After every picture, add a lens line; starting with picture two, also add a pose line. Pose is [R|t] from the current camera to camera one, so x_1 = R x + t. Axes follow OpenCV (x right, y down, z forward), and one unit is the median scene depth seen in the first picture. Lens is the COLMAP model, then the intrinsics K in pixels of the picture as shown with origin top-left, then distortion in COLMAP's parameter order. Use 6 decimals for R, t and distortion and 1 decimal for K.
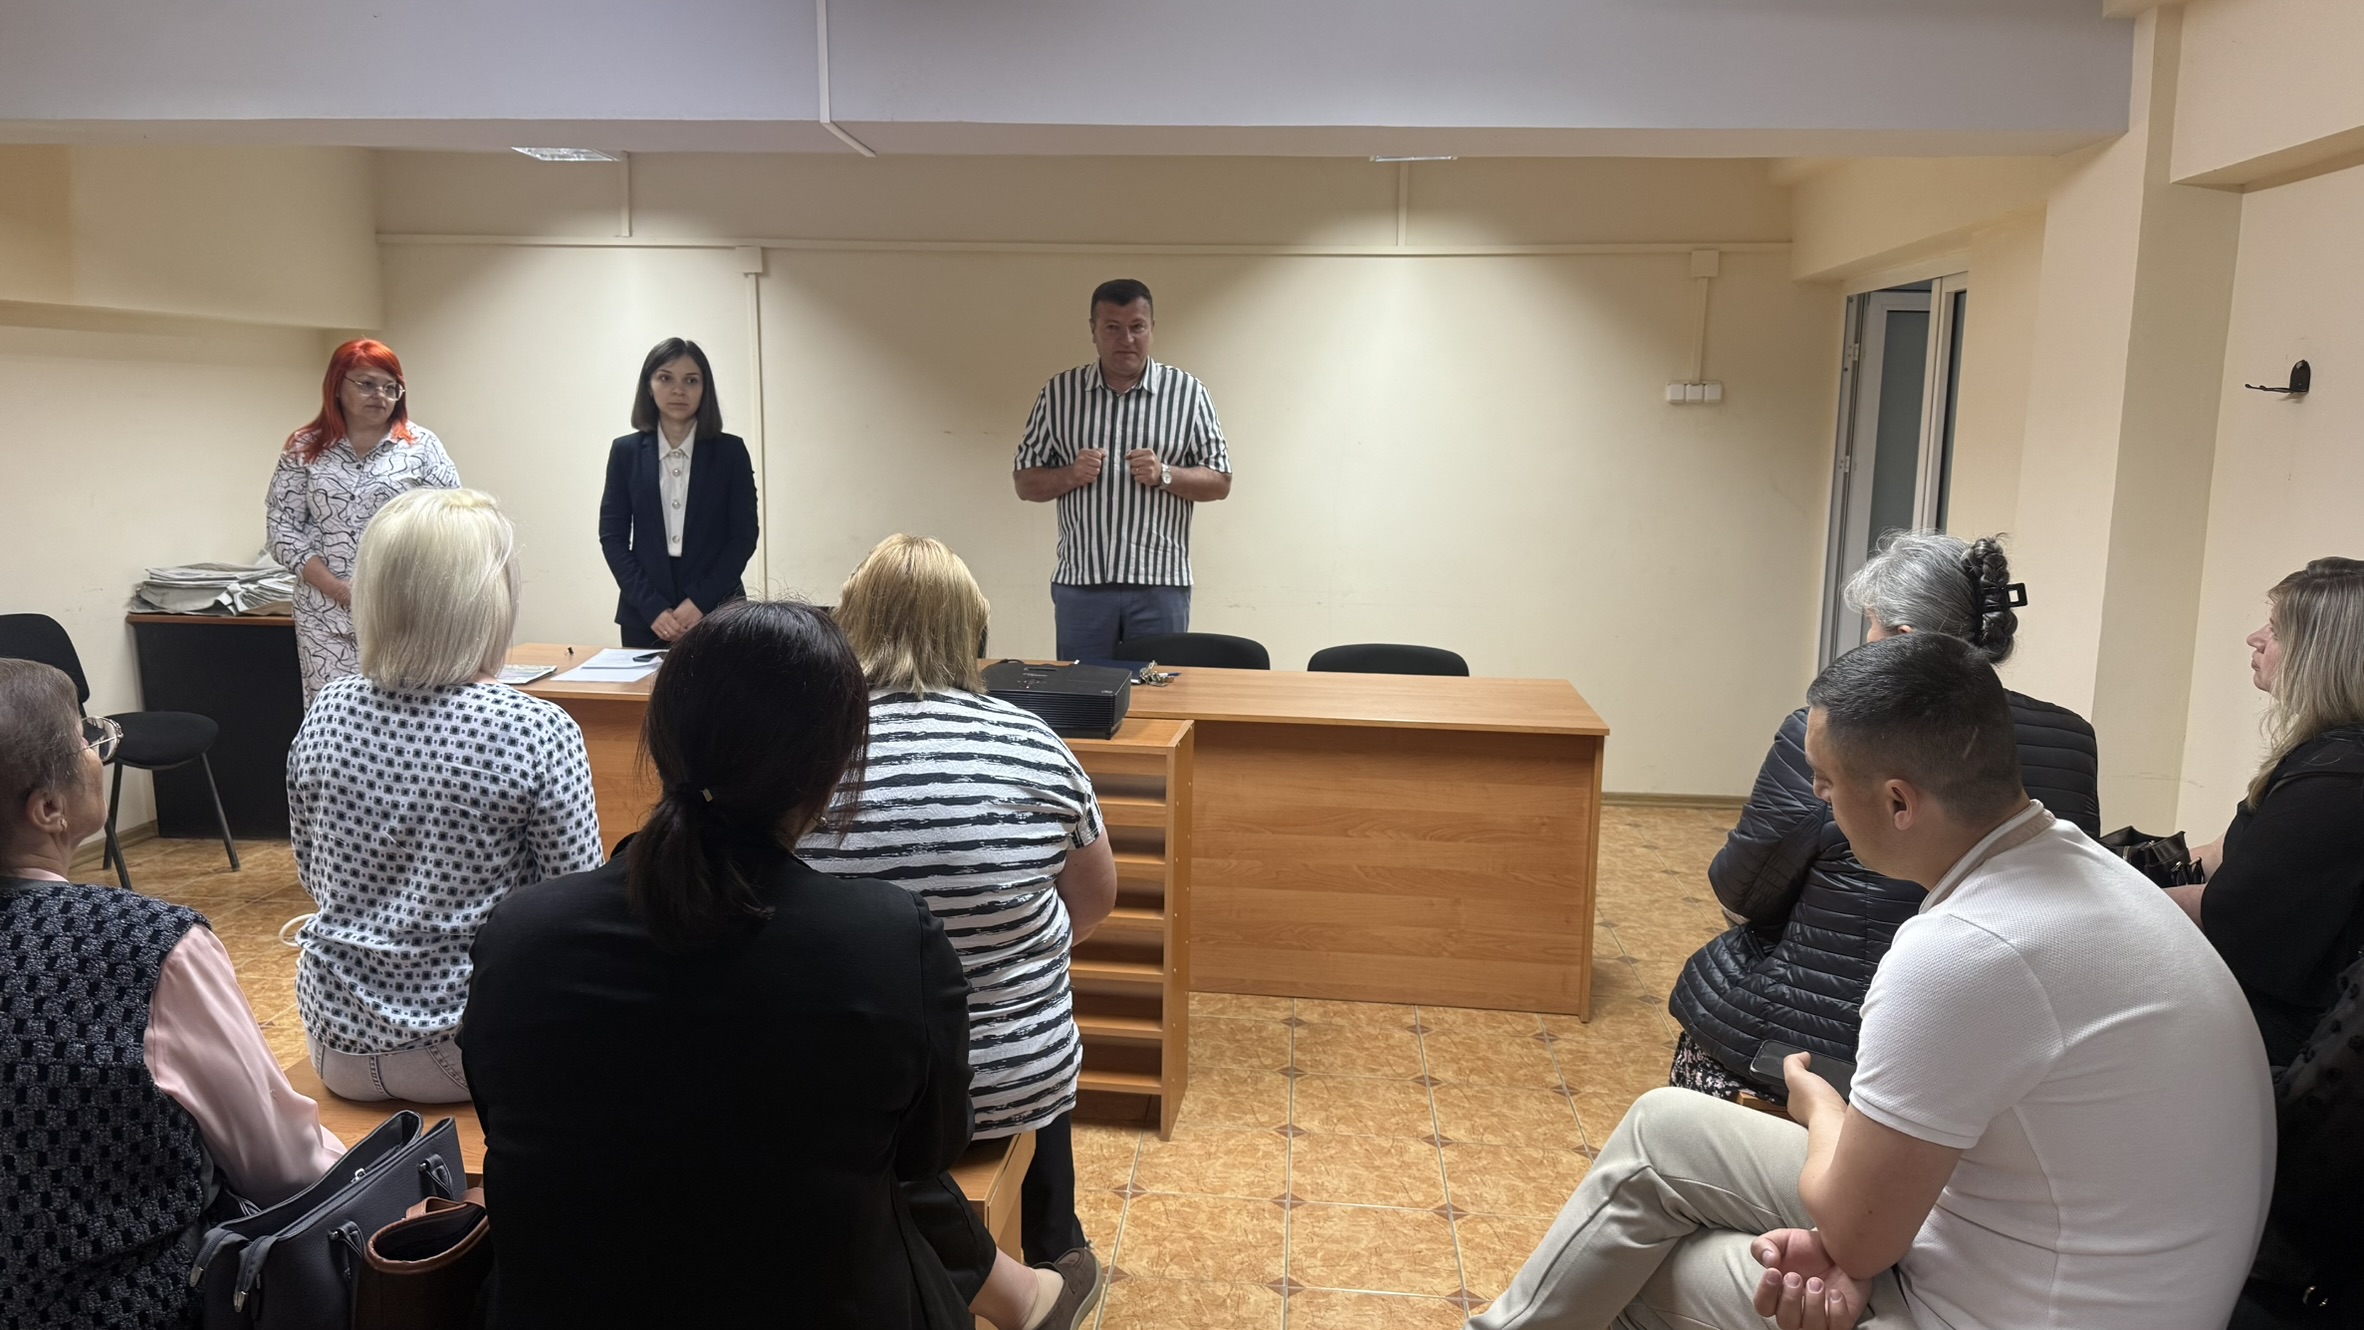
lens RADIAL K [[1646.8, 0, 1147.0], [0, 1646.8, 662.6], [0, 0, 1]] dist [0.064841, -0.089527]
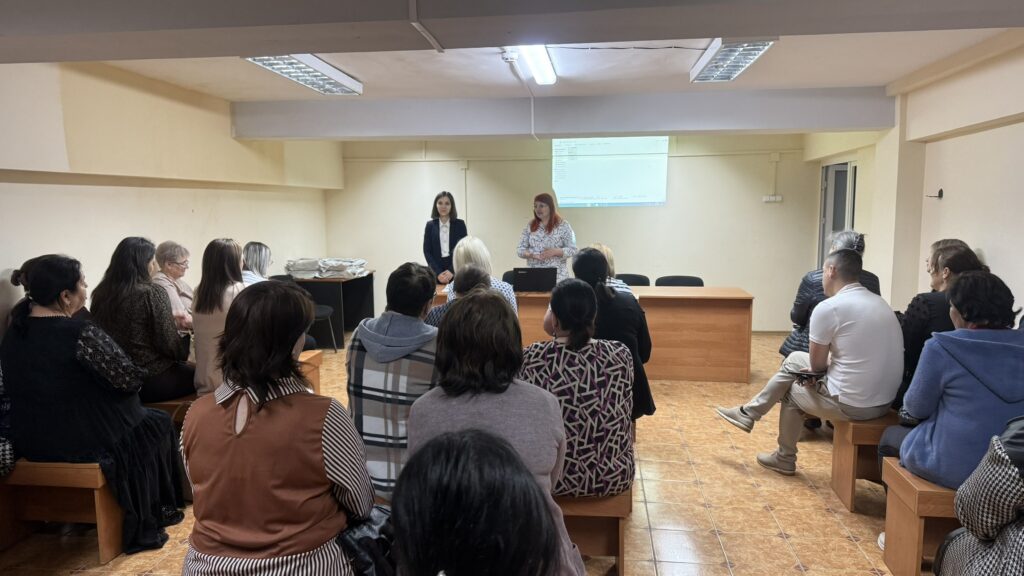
lens RADIAL K [[713.3, 0, 496.8], [0, 713.3, 287.0], [0, 0, 1]] dist [0.064841, -0.089527]
pose [[0.998884, -0.020221, -0.042682, -0.192045], [0.018519, 0.999032, -0.039894, 0.067917], [0.043447, 0.039059, 0.998292, -0.523014]]
